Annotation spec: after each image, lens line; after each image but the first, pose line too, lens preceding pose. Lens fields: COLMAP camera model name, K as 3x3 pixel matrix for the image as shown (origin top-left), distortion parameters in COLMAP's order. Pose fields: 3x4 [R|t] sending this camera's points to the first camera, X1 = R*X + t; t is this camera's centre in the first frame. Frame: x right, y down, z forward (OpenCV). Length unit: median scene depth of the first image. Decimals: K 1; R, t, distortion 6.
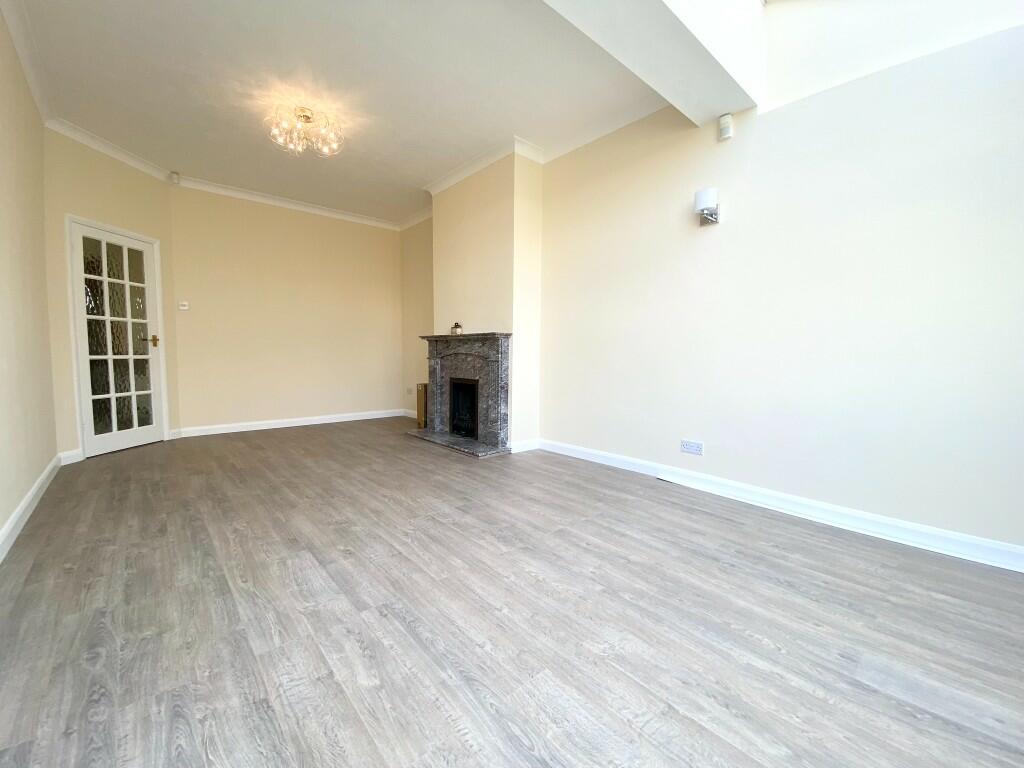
lens RADIAL K [[412.4, 0, 510.7], [0, 412.4, 383.2], [0, 0, 1]] dist [0.025538, -0.022462]
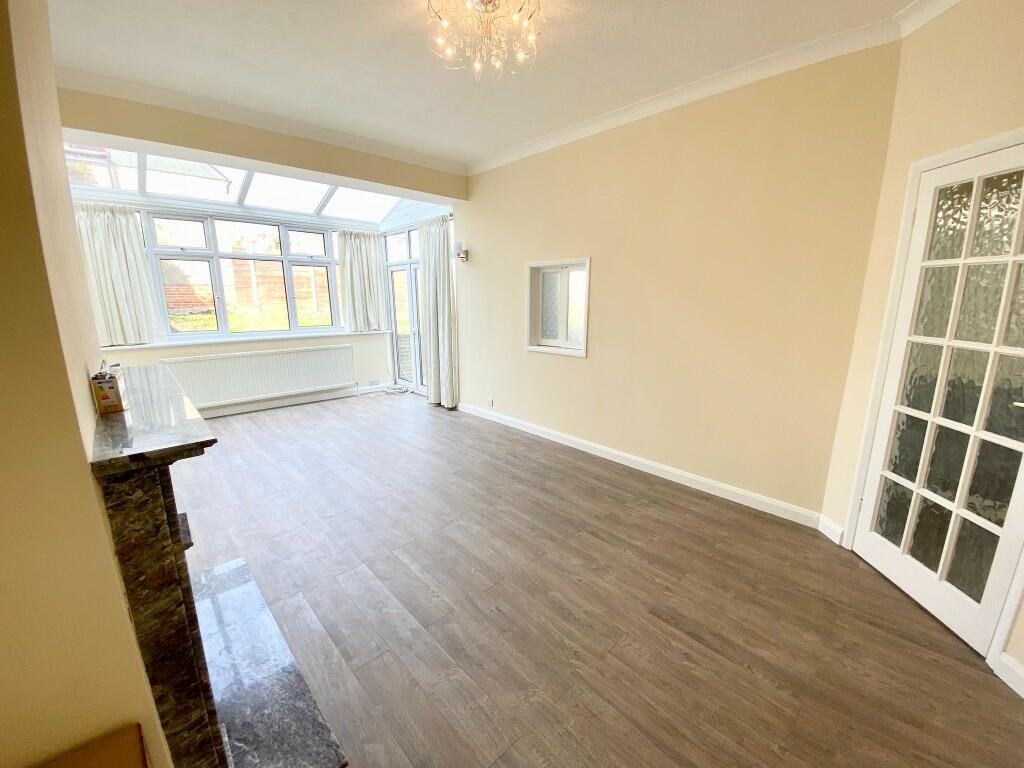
lens RADIAL K [[412.4, 0, 510.7], [0, 412.4, 383.2], [0, 0, 1]] dist [0.025538, -0.022462]
pose [[-0.999456, 0.001308, -0.032962, -0.645409], [-0.007928, 0.960403, 0.278500, -0.363259], [0.032021, 0.278610, -0.959870, 2.186064]]
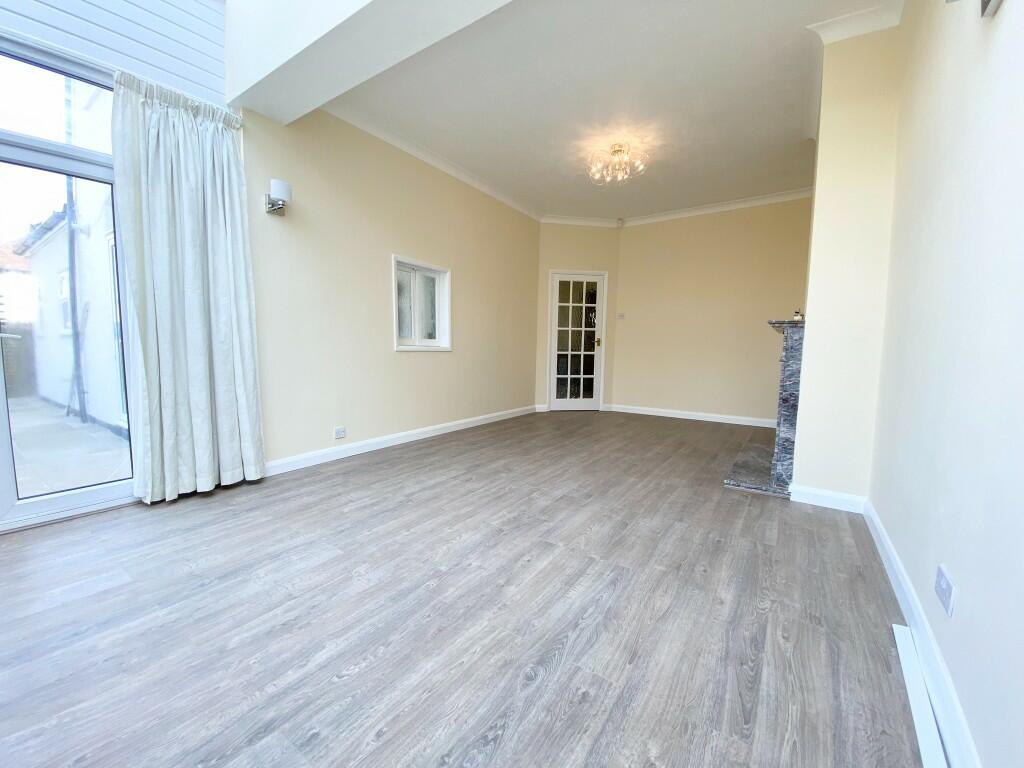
lens RADIAL K [[409.1, 0, 510.1], [0, 409.1, 386.7], [0, 0, 1]] dist [0.038989, -0.030806]
pose [[0.244881, 0.089098, -0.965451, 0.804167], [-0.081579, 0.994131, 0.071053, -0.037739], [0.966115, 0.061361, 0.250712, 0.569711]]
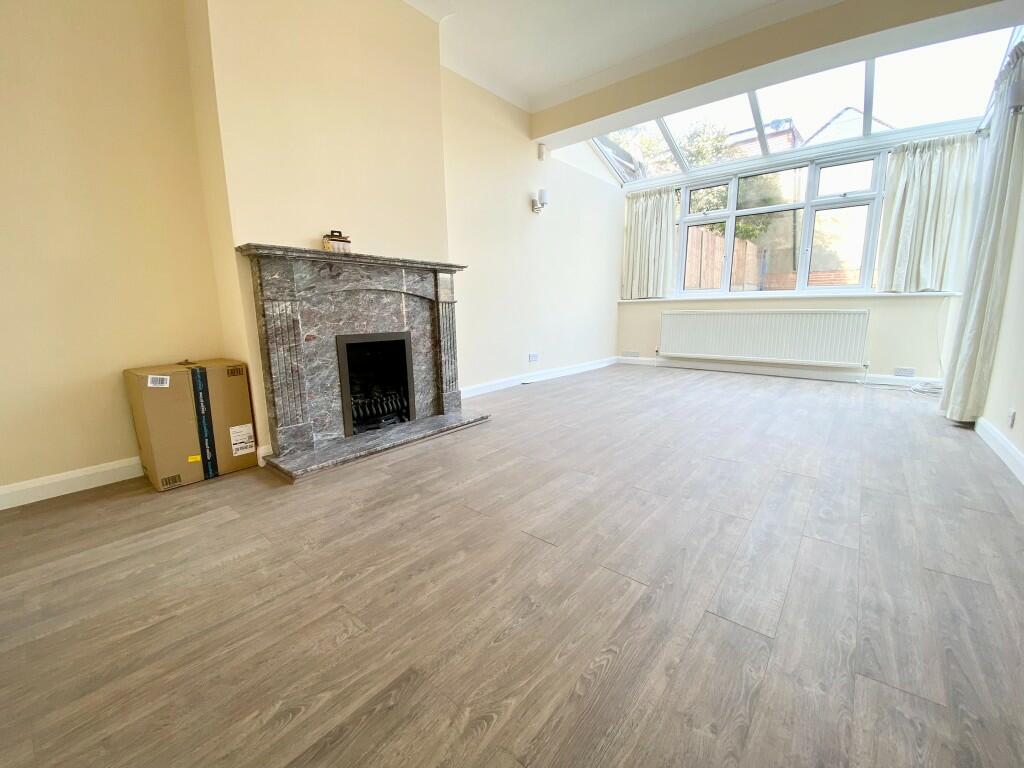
lens RADIAL K [[416.1, 0, 512.0], [0, 416.1, 384.0], [0, 0, 1]] dist [0.010626, -0.017319]
pose [[-0.152554, -0.179582, 0.971842, -1.265404], [0.085951, 0.977216, 0.194067, -0.066967], [-0.984551, 0.113136, -0.133643, 1.505449]]
